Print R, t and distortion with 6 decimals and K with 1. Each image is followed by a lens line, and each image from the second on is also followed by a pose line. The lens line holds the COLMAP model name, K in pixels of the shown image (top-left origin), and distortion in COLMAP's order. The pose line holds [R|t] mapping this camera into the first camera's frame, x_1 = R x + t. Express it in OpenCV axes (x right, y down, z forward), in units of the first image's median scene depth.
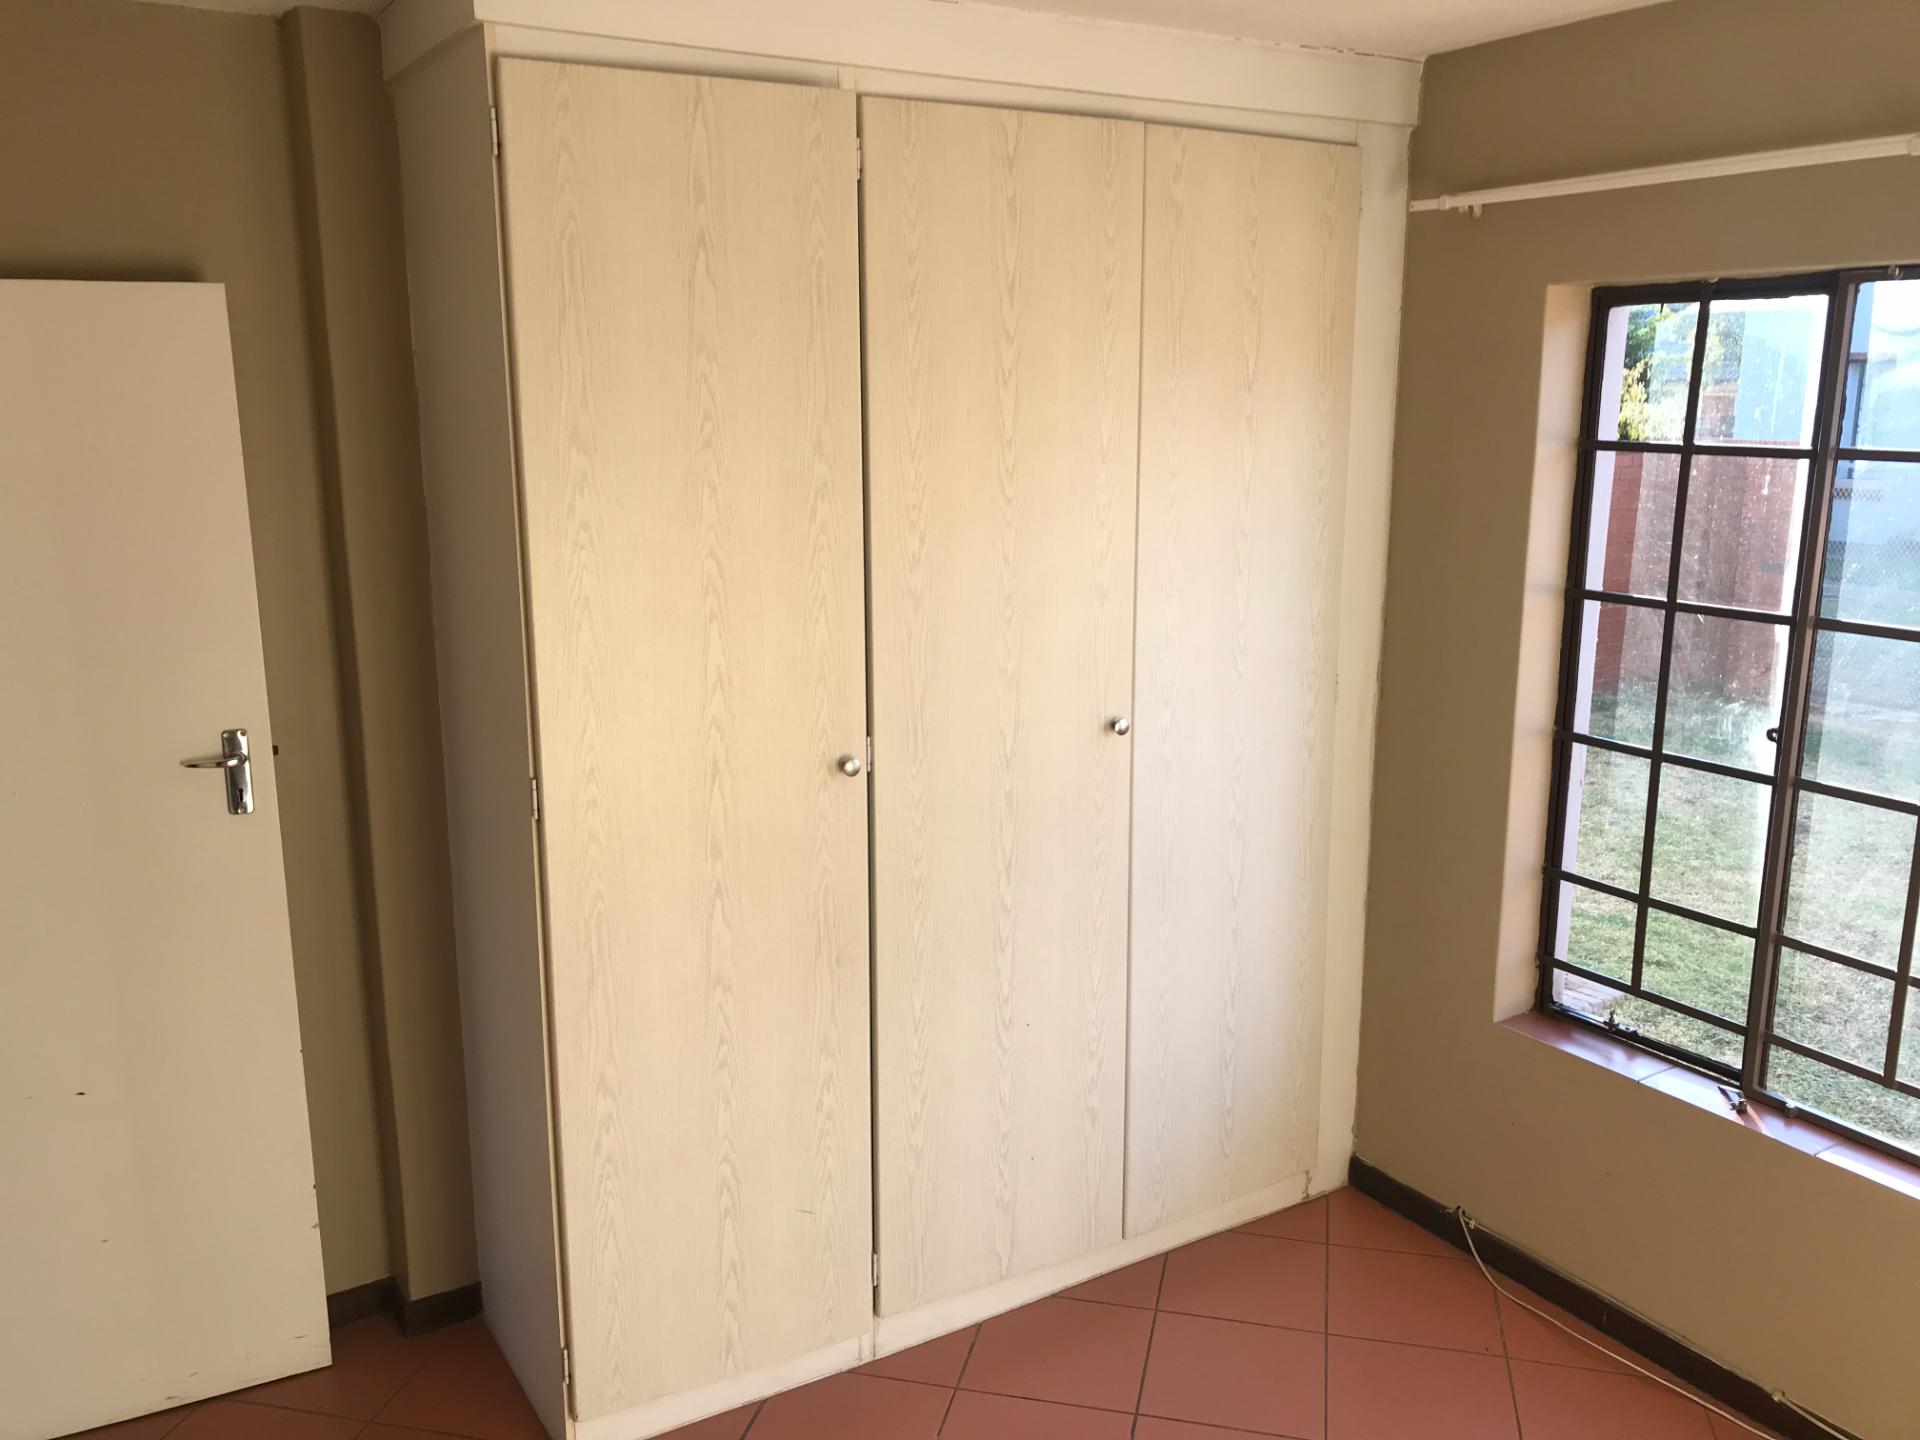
lens RADIAL K [[1598.4, 0, 964.0], [0, 1598.4, 720.0], [0, 0, 1]] dist [0.081486, -0.085015]
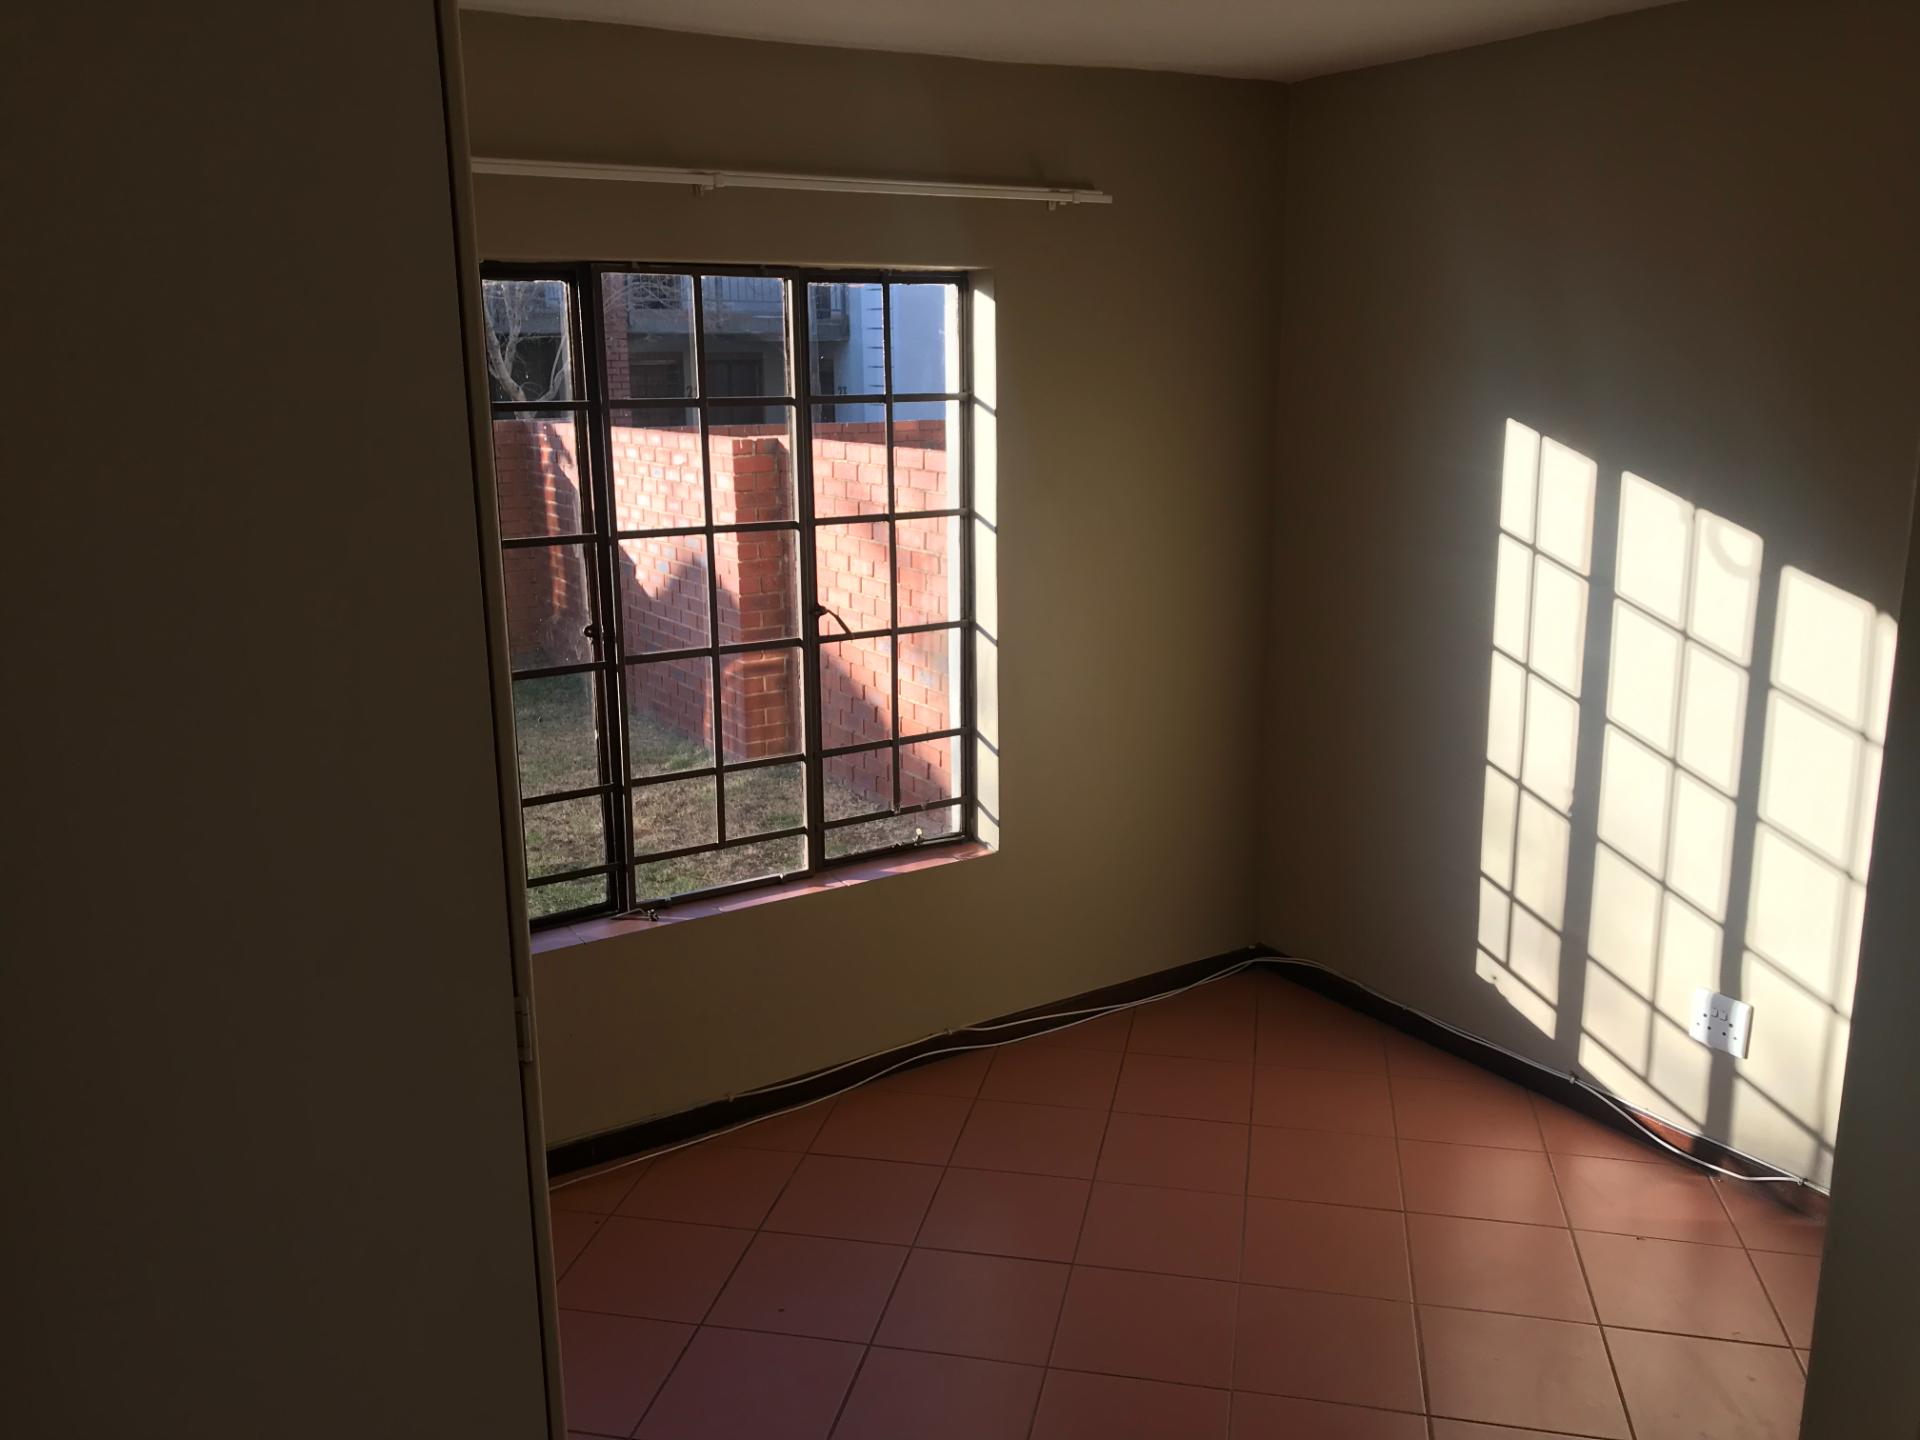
lens RADIAL K [[1598.4, 0, 963.7], [0, 1598.4, 725.6], [0, 0, 1]] dist [0.081486, -0.085015]
pose [[-0.050174, -0.211854, 0.976013, -0.765445], [0.217076, 0.951568, 0.217707, -0.132461], [-0.974864, 0.222792, -0.001756, 0.753665]]
